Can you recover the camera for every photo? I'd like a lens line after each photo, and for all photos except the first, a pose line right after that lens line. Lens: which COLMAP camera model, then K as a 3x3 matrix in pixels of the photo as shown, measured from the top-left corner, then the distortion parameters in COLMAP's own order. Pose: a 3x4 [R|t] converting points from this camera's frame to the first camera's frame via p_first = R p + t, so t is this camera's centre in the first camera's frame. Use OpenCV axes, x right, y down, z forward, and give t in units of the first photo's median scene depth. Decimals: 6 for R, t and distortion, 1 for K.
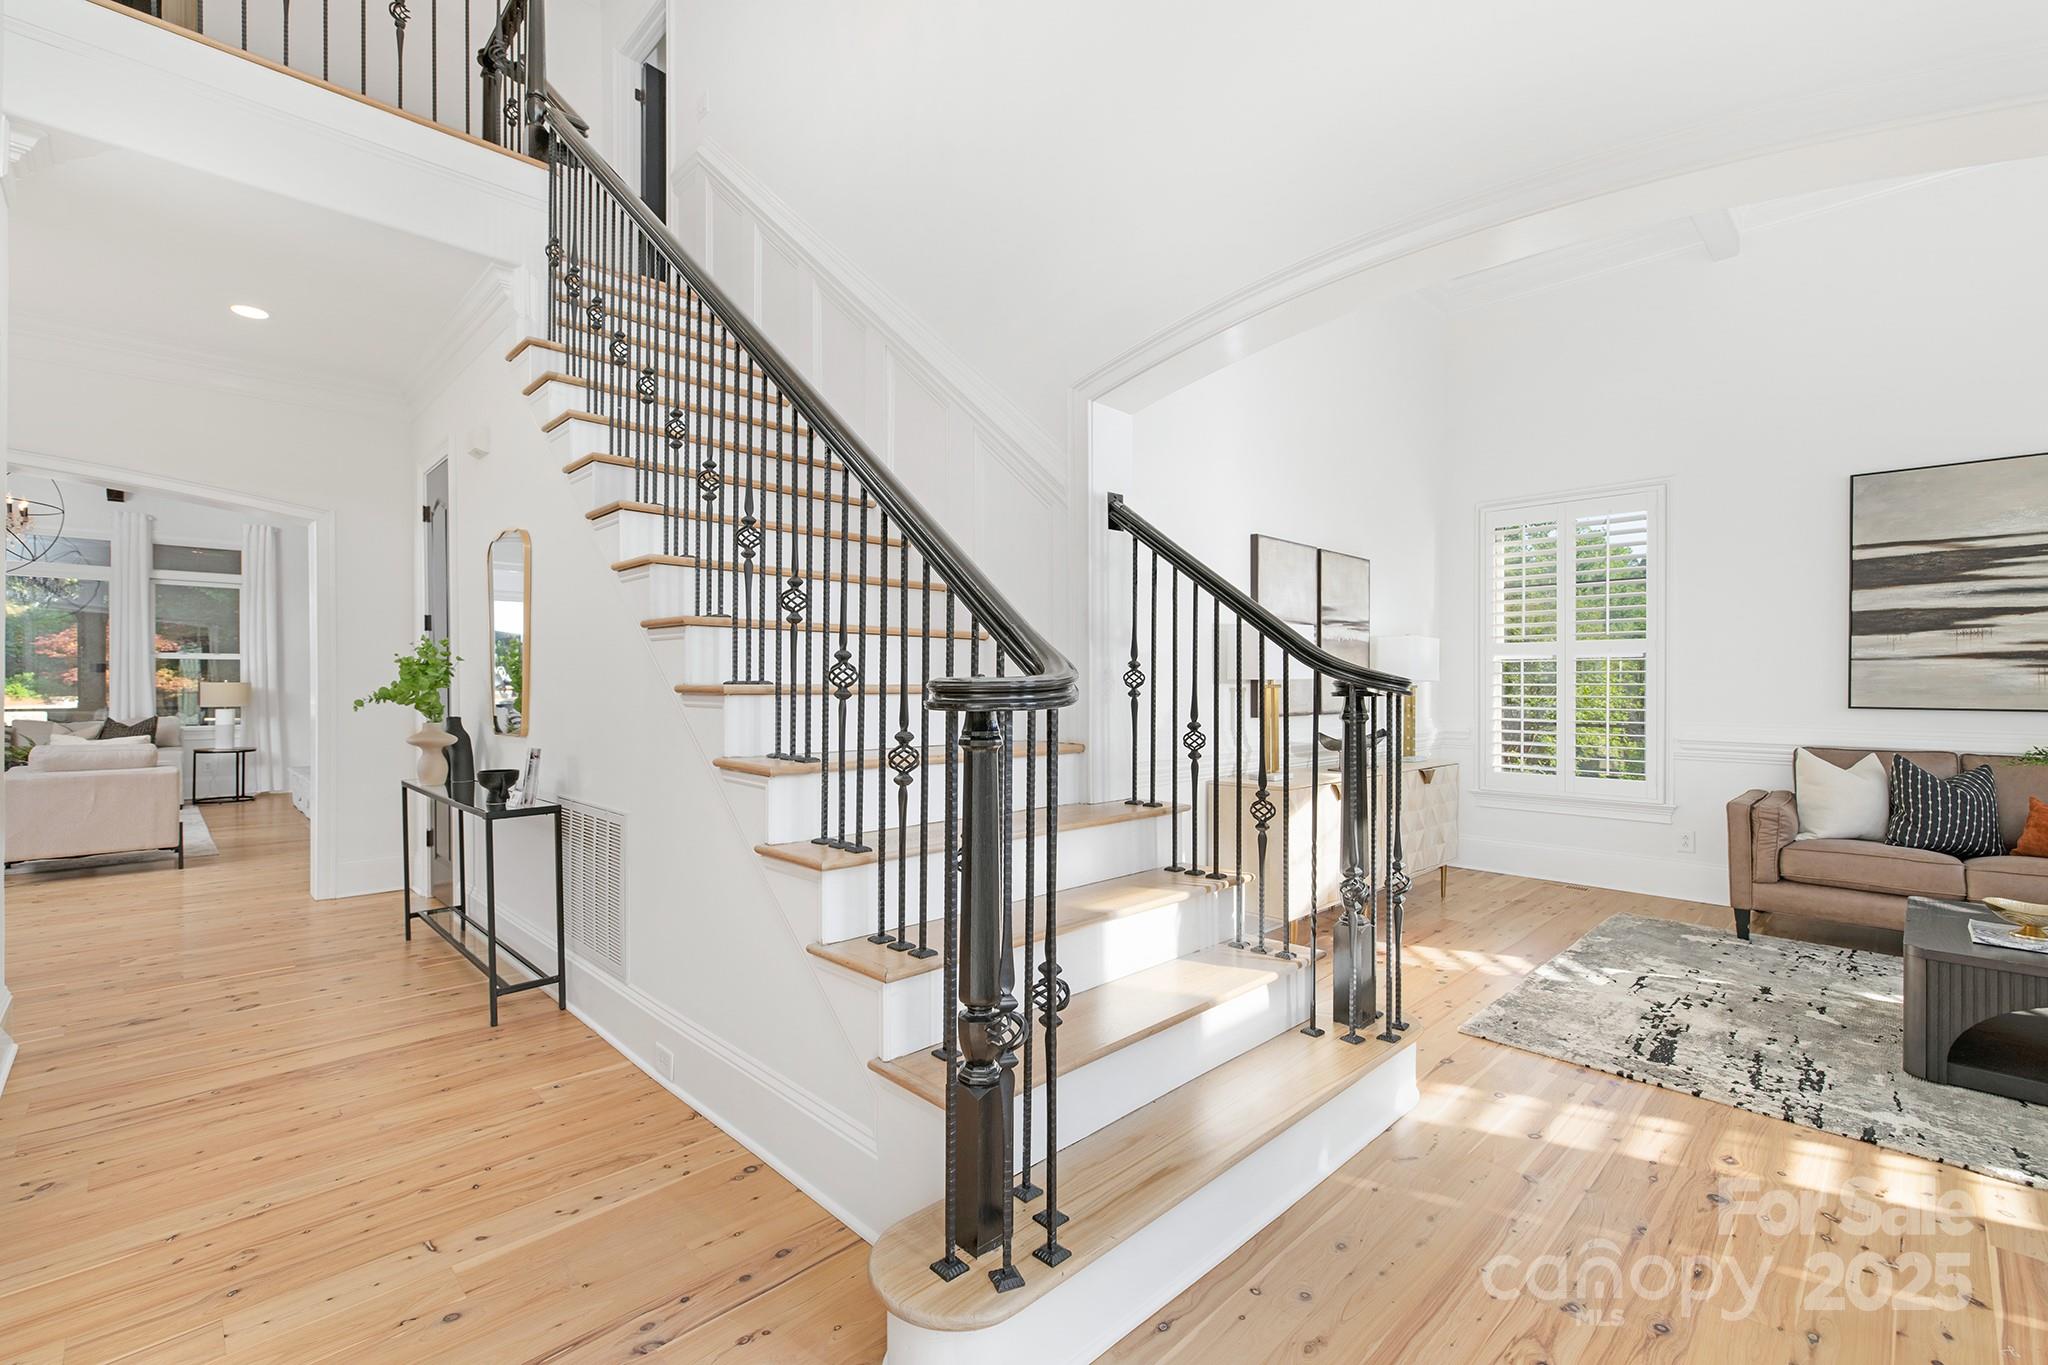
lens RADIAL K [[888.4, 0, 1012.8], [0, 888.4, 690.3], [0, 0, 1]] dist [0.005552, 0.000282]
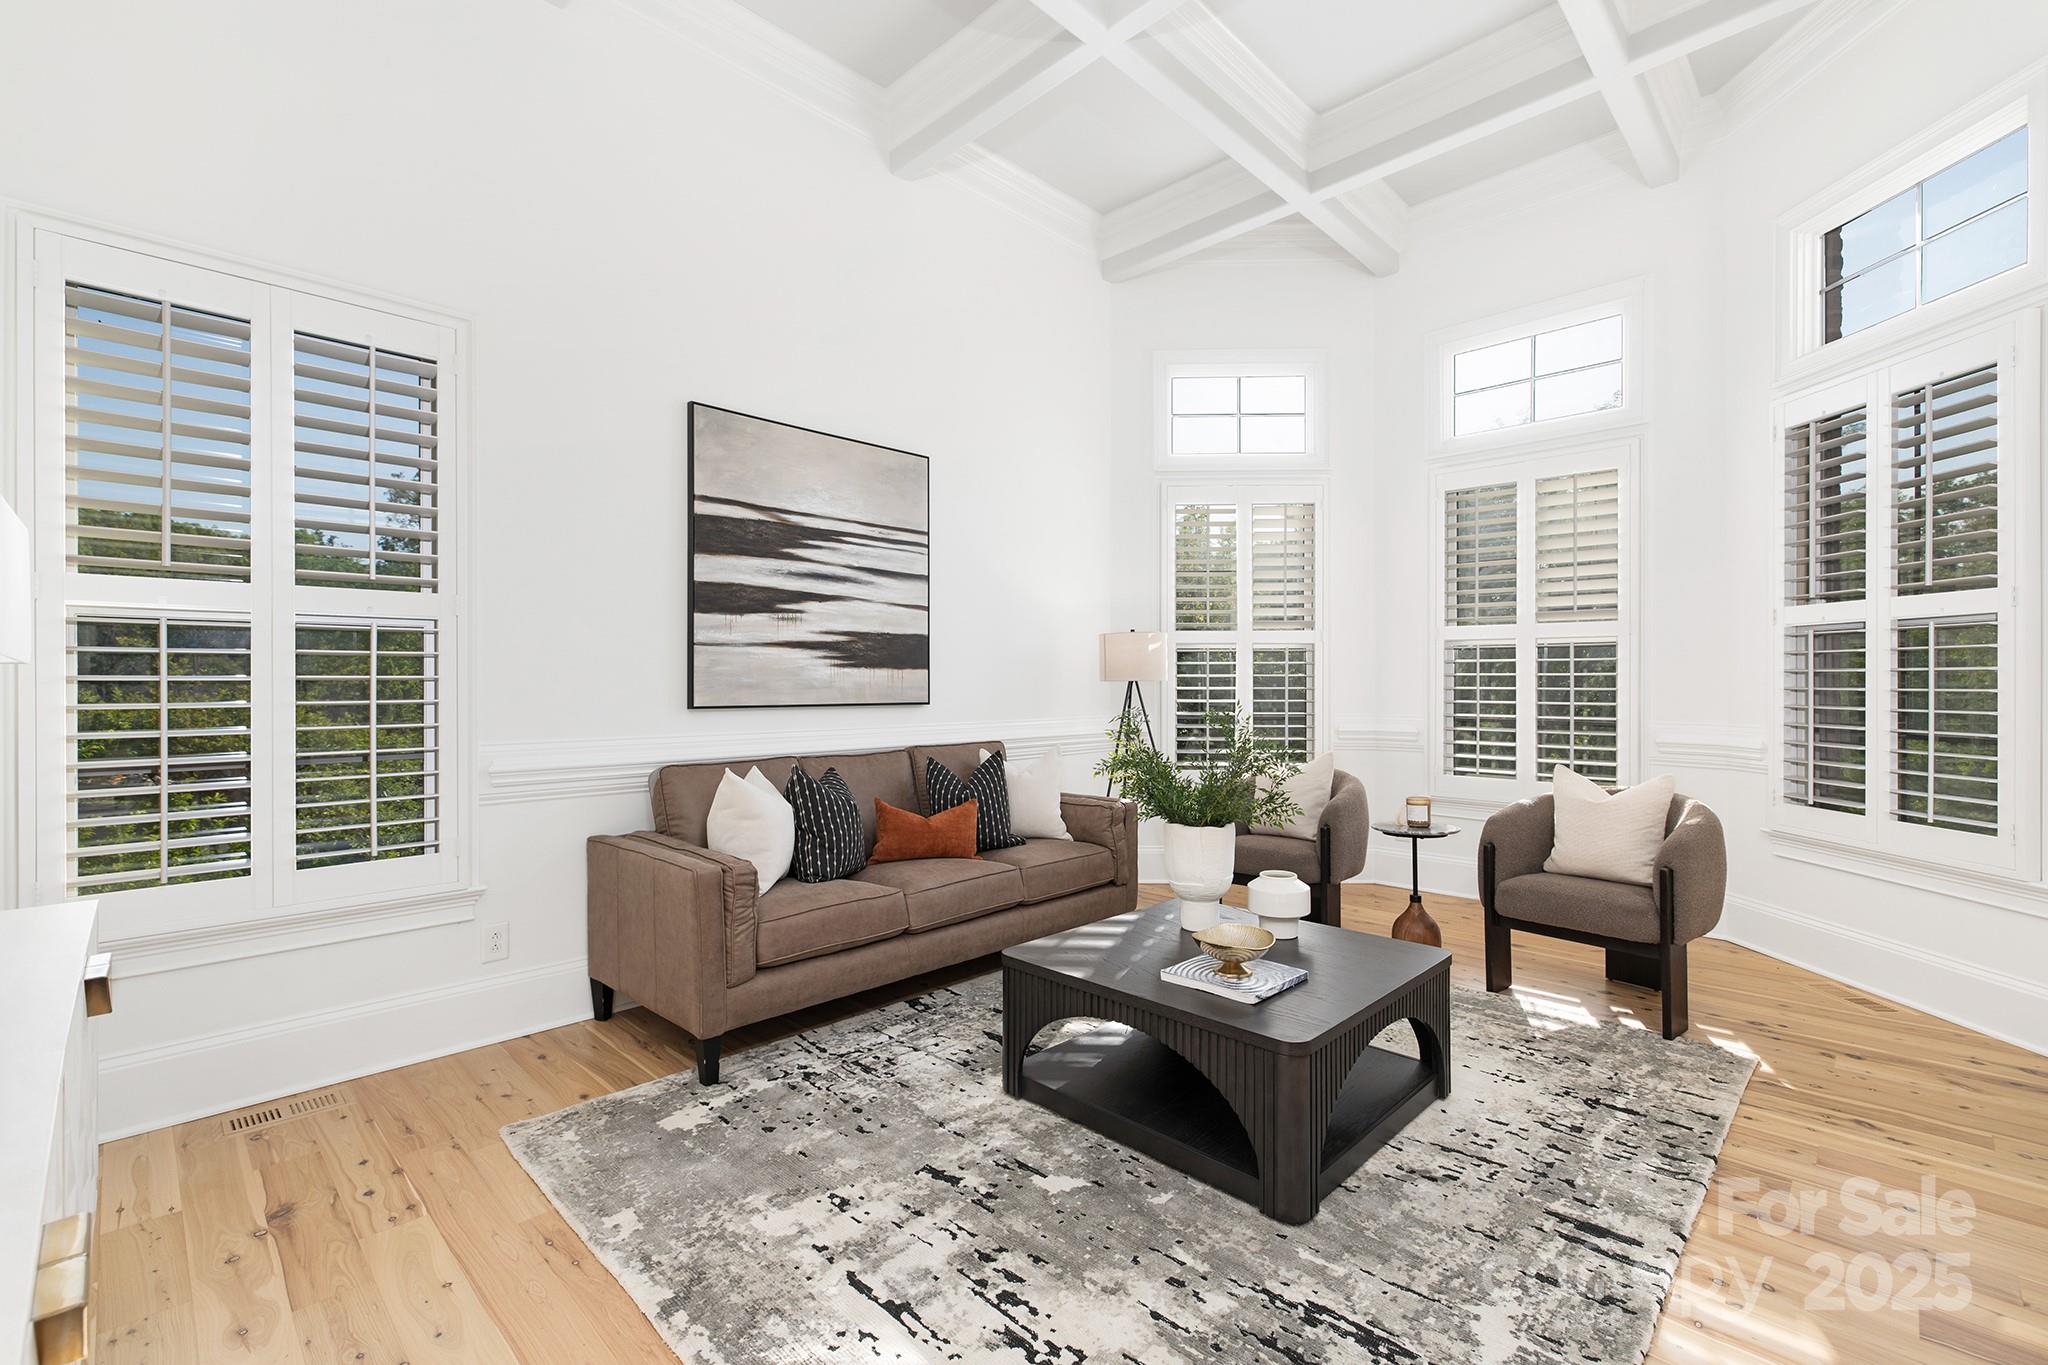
lens RADIAL K [[888.4, 0, 1019.7], [0, 888.4, 681.5], [0, 0, 1]] dist [0.005552, 0.000282]
pose [[-0.017844, -0.008403, 0.999805, 0.191854], [0.005831, 0.999947, 0.008509, -0.008386], [-0.999824, 0.005982, -0.017794, 0.796155]]
